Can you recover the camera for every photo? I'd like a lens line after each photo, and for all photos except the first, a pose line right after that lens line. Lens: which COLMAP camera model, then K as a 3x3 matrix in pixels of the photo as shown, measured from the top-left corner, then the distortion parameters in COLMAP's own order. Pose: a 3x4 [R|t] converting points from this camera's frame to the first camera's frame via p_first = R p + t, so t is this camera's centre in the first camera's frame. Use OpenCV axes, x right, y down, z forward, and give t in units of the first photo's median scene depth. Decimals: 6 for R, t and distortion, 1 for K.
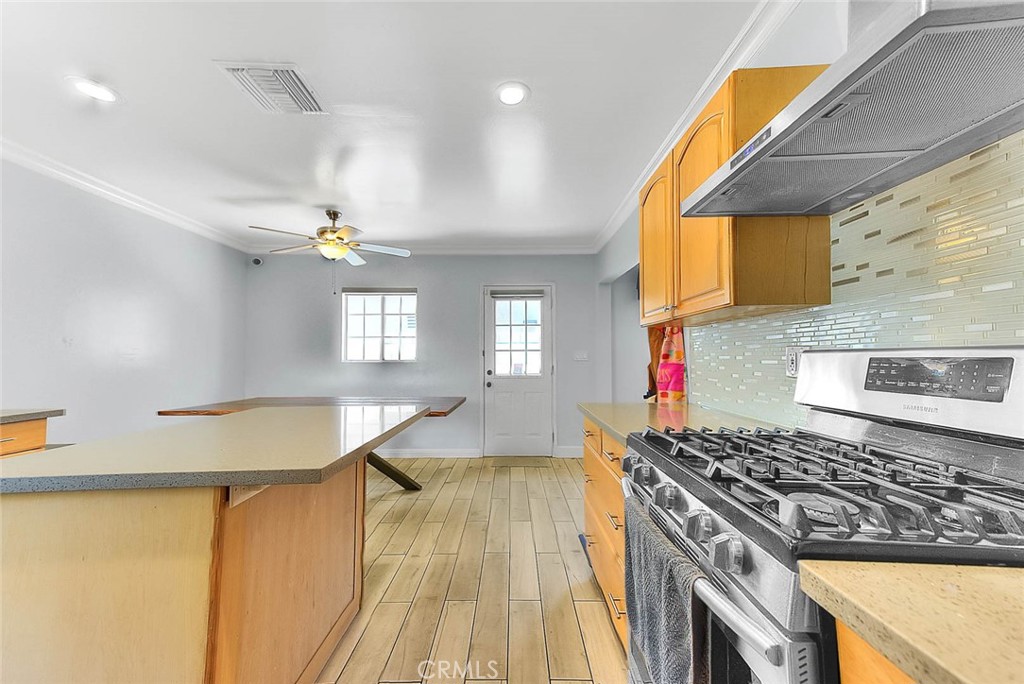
lens RADIAL K [[391.8, 0, 515.5], [0, 391.8, 345.0], [0, 0, 1]] dist [0.037690, -0.000061]
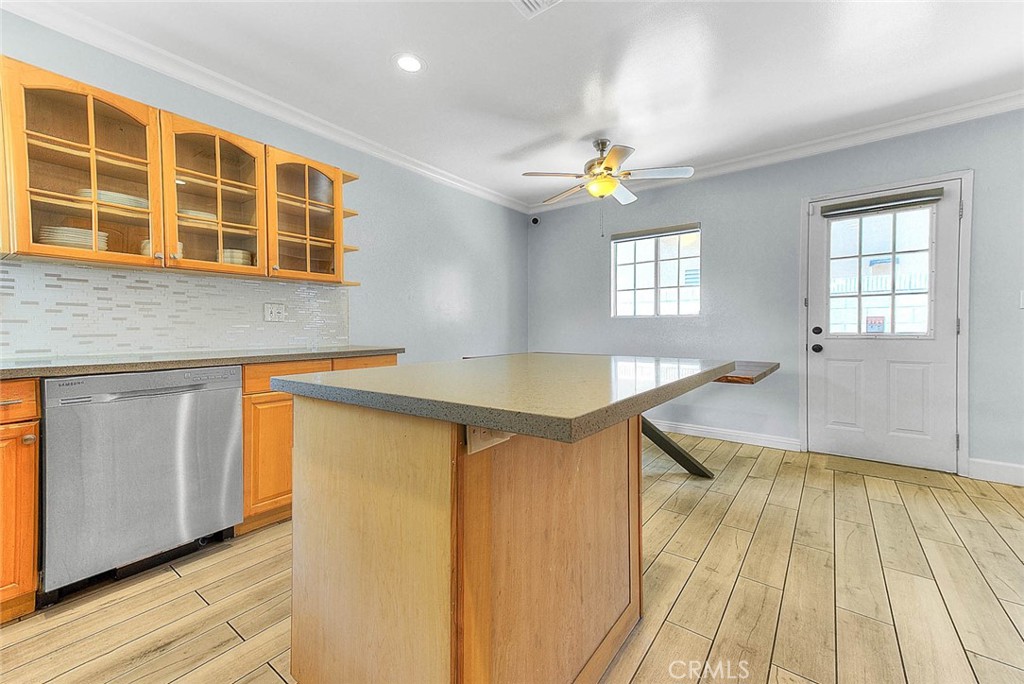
lens RADIAL K [[417.6, 0, 506.4], [0, 417.6, 335.2], [0, 0, 1]] dist [0.020583, 0.000065]
pose [[0.787343, 0.008557, -0.616456, -0.055296], [0.024102, 0.998712, 0.044647, 0.046340], [0.616044, -0.050010, 0.786122, 0.135290]]
